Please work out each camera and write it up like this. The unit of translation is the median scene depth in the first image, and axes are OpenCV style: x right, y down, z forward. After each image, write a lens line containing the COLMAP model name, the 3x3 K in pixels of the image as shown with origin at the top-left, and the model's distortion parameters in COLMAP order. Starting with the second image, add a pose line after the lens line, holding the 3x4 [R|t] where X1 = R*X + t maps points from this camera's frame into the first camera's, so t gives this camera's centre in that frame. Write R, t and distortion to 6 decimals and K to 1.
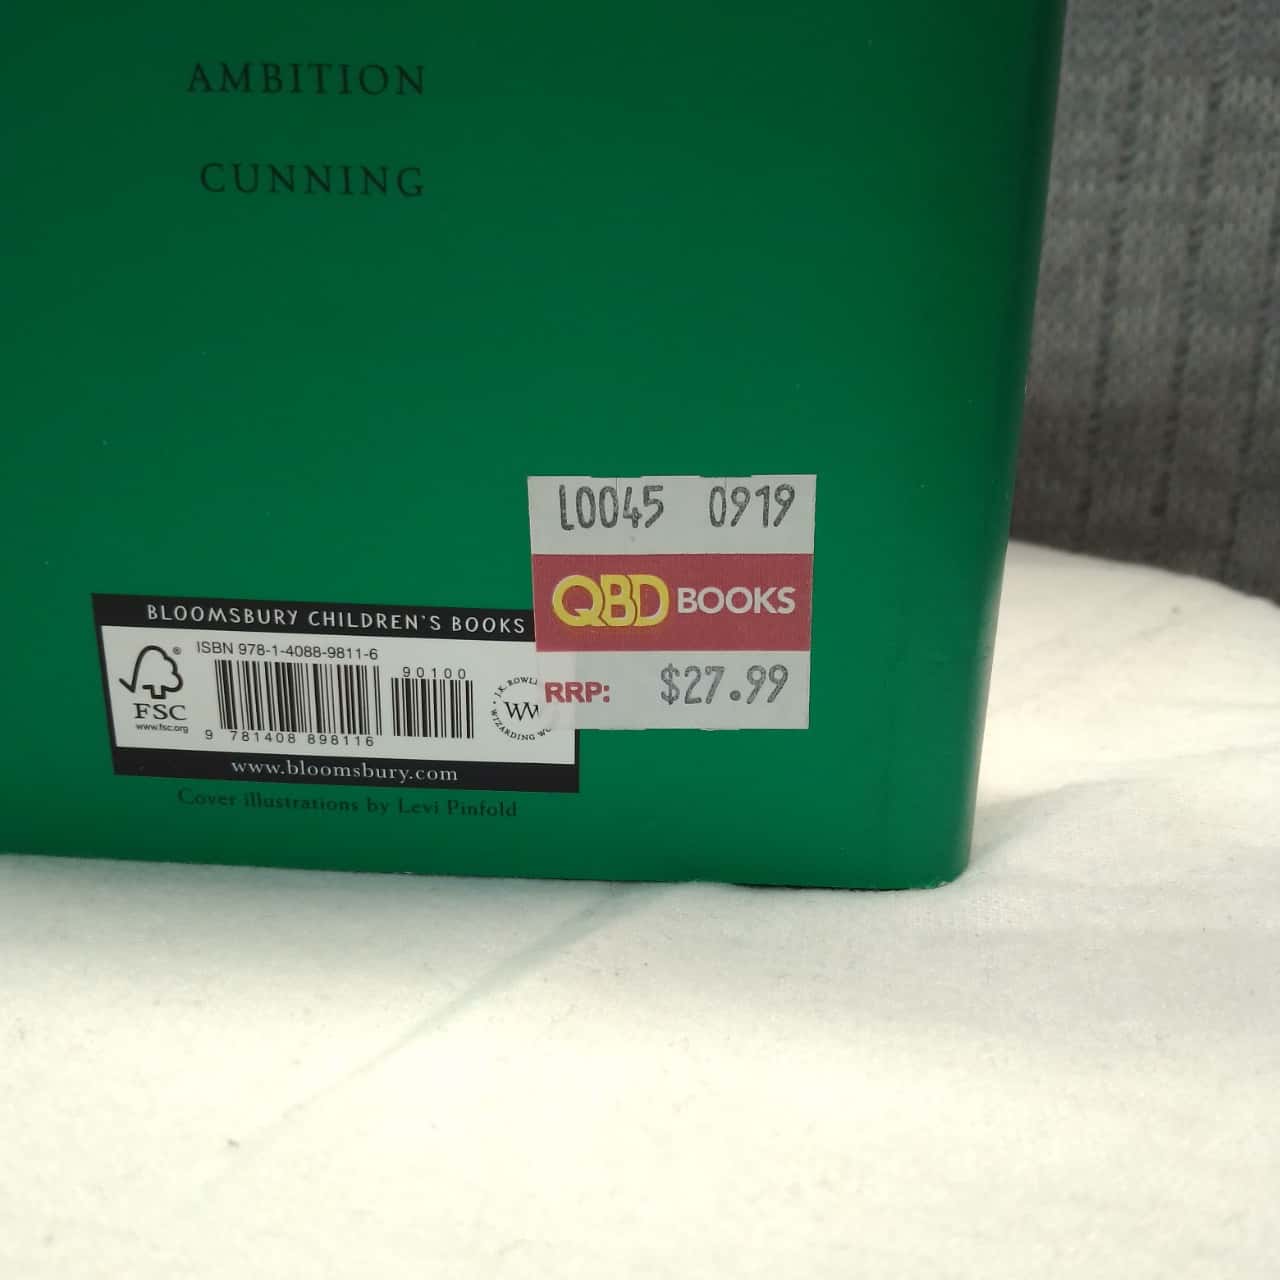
lens RADIAL K [[1359.3, 0, 637.6], [0, 1359.3, 635.8], [0, 0, 1]] dist [-0.022047, 0.000000]
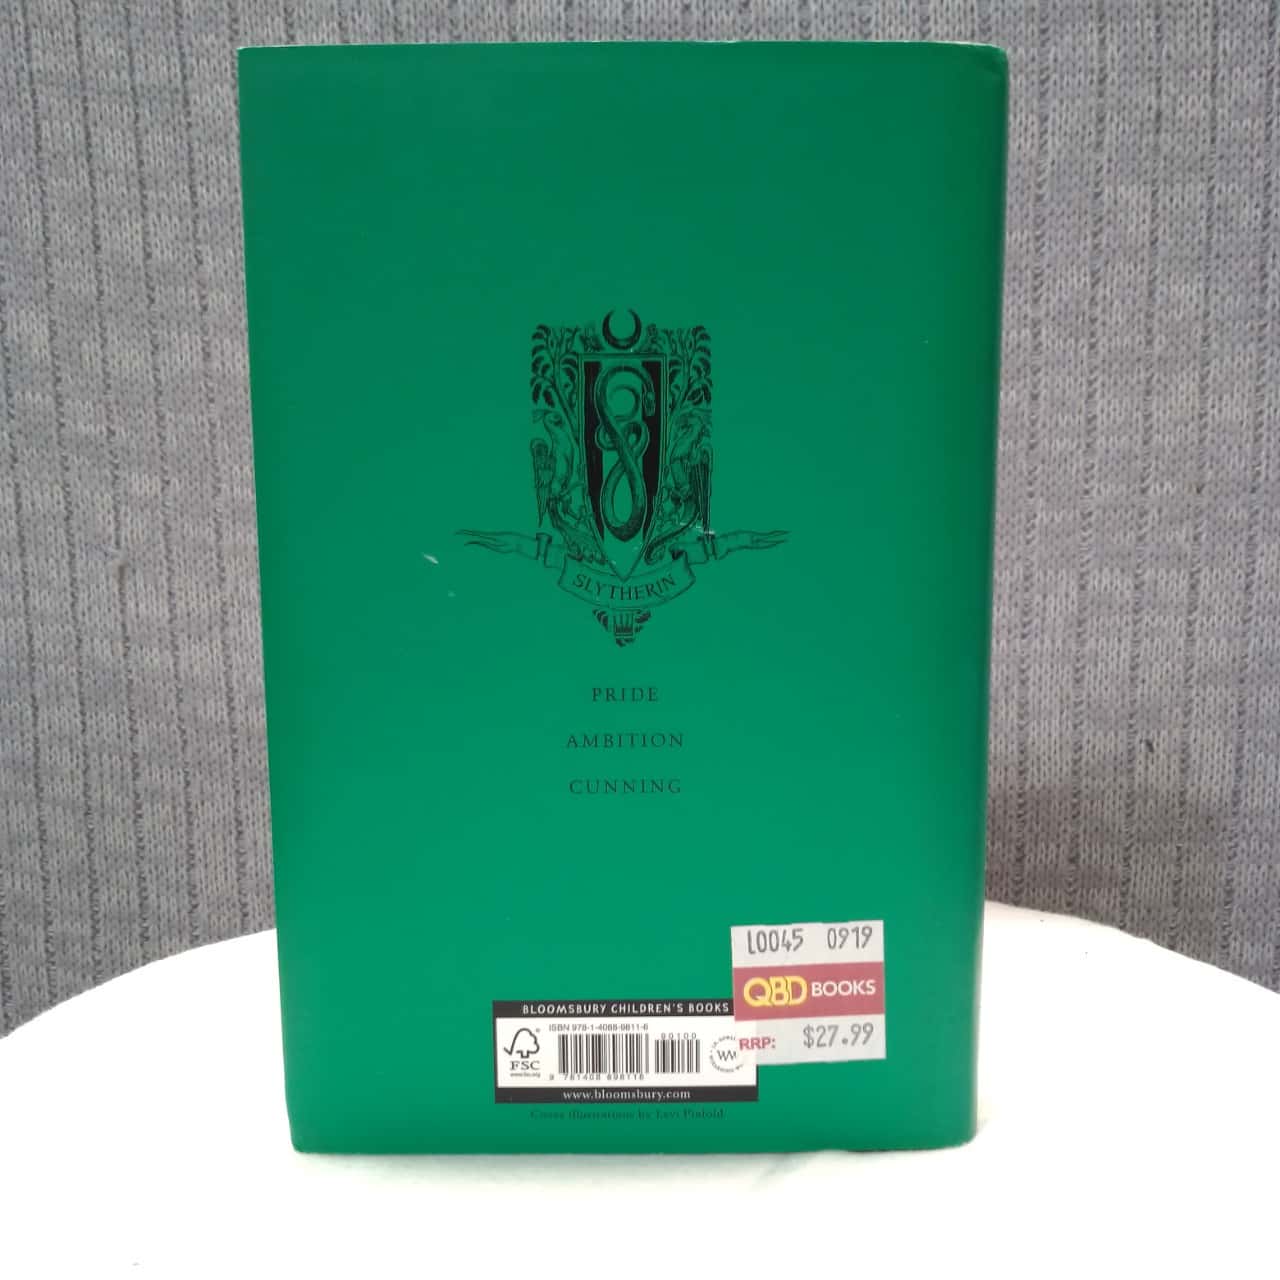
lens RADIAL K [[1359.3, 0, 623.7], [0, 1359.3, 651.2], [0, 0, 1]] dist [-0.022047, 0.000000]
pose [[0.998539, -0.033681, 0.042264, -0.282354], [0.041027, 0.981474, -0.187151, -0.140496], [-0.035177, 0.188612, 0.981422, -0.864399]]
